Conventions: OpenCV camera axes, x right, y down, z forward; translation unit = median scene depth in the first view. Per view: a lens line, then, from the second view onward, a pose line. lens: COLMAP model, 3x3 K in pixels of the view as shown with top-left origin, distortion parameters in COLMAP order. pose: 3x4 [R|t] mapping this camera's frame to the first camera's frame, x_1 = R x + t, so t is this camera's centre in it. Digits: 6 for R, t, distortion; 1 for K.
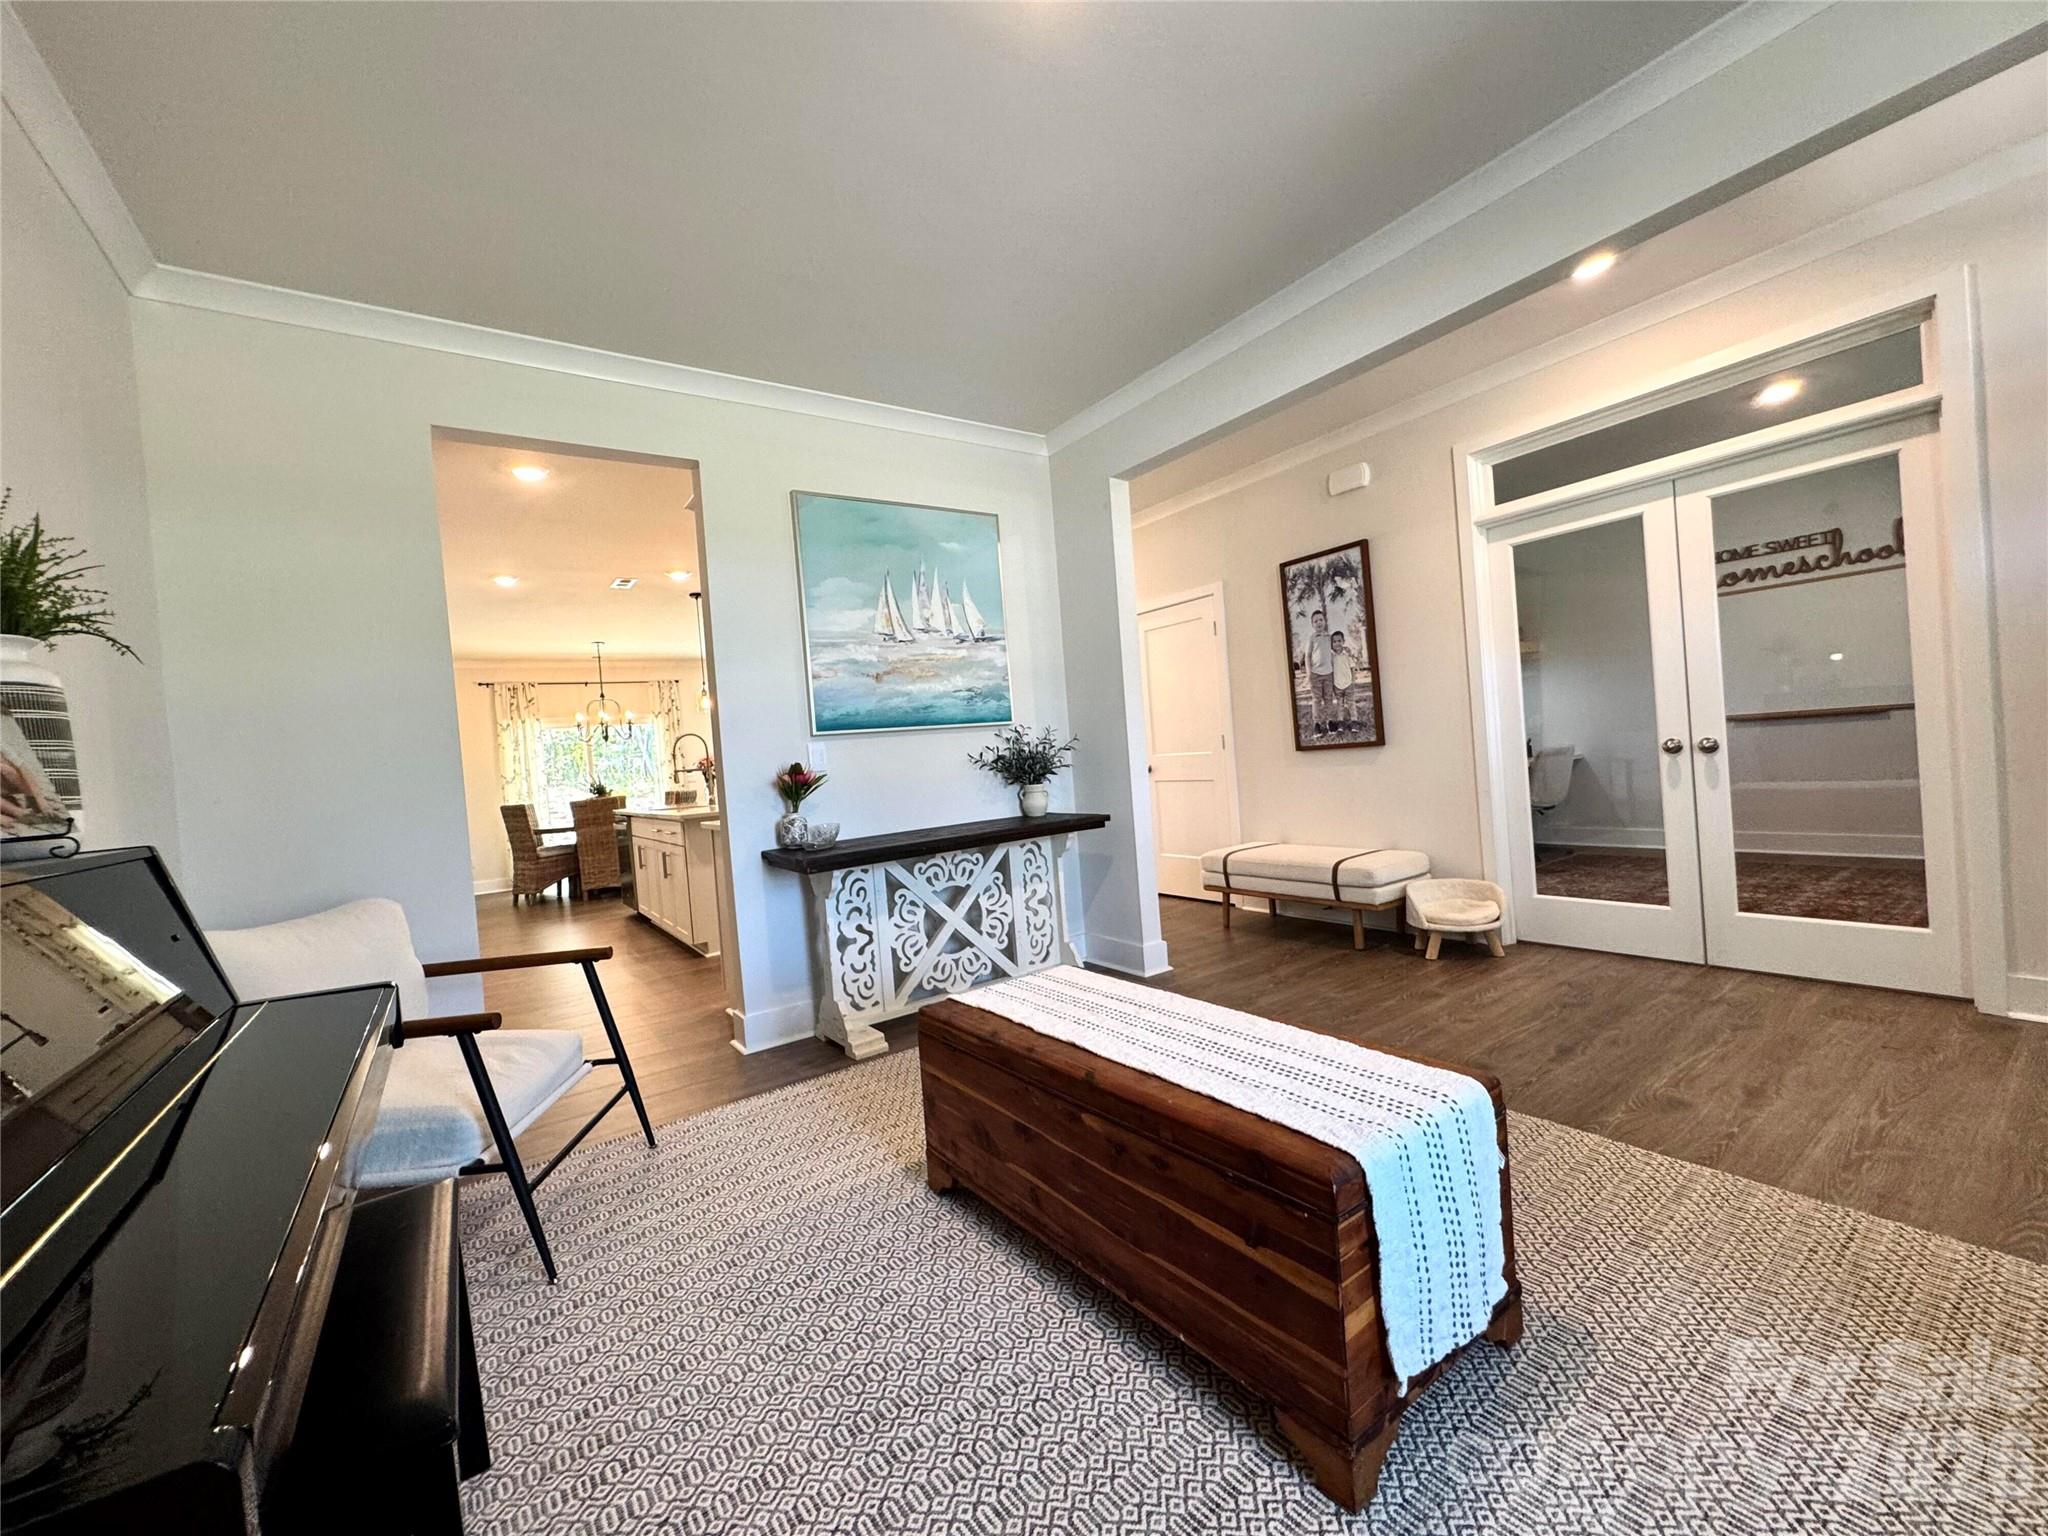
lens RADIAL K [[818.2, 0, 1021.2], [0, 818.2, 770.2], [0, 0, 1]] dist [-0.001164, -0.000128]
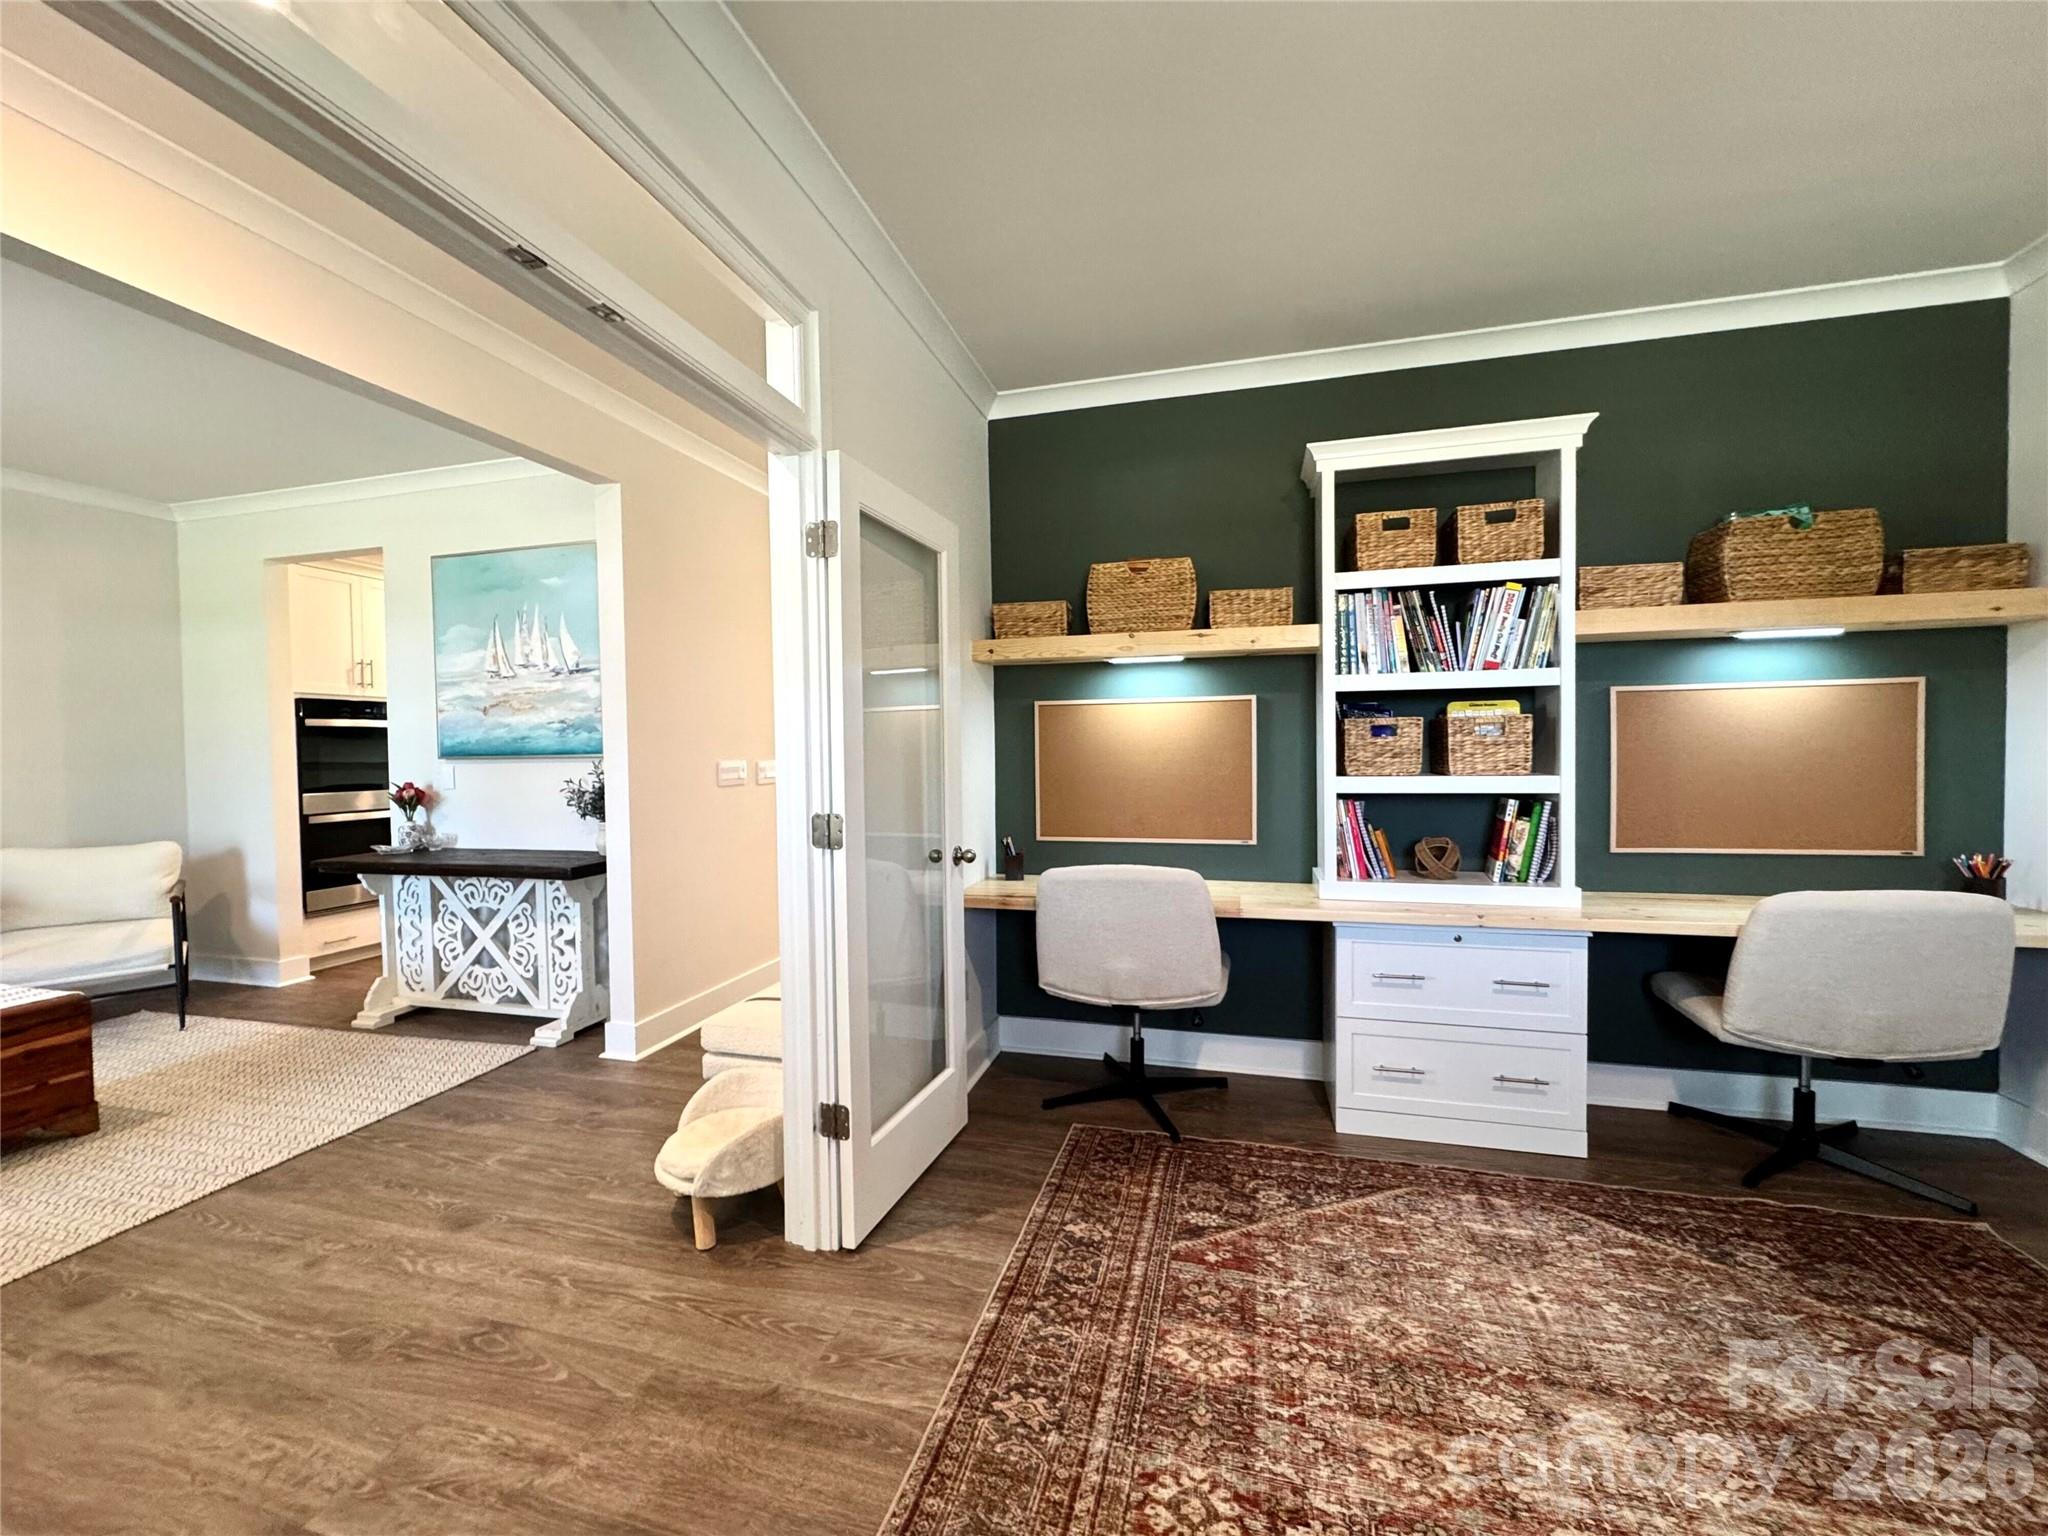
lens RADIAL K [[812.4, 0, 1021.3], [0, 812.4, 775.6], [0, 0, 1]] dist [0.000698, -0.000132]
pose [[0.640780, 0.096759, -0.761603, 1.155004], [-0.052940, 0.995234, 0.081899, -0.154656], [0.765898, -0.012160, 0.642848, 0.840806]]
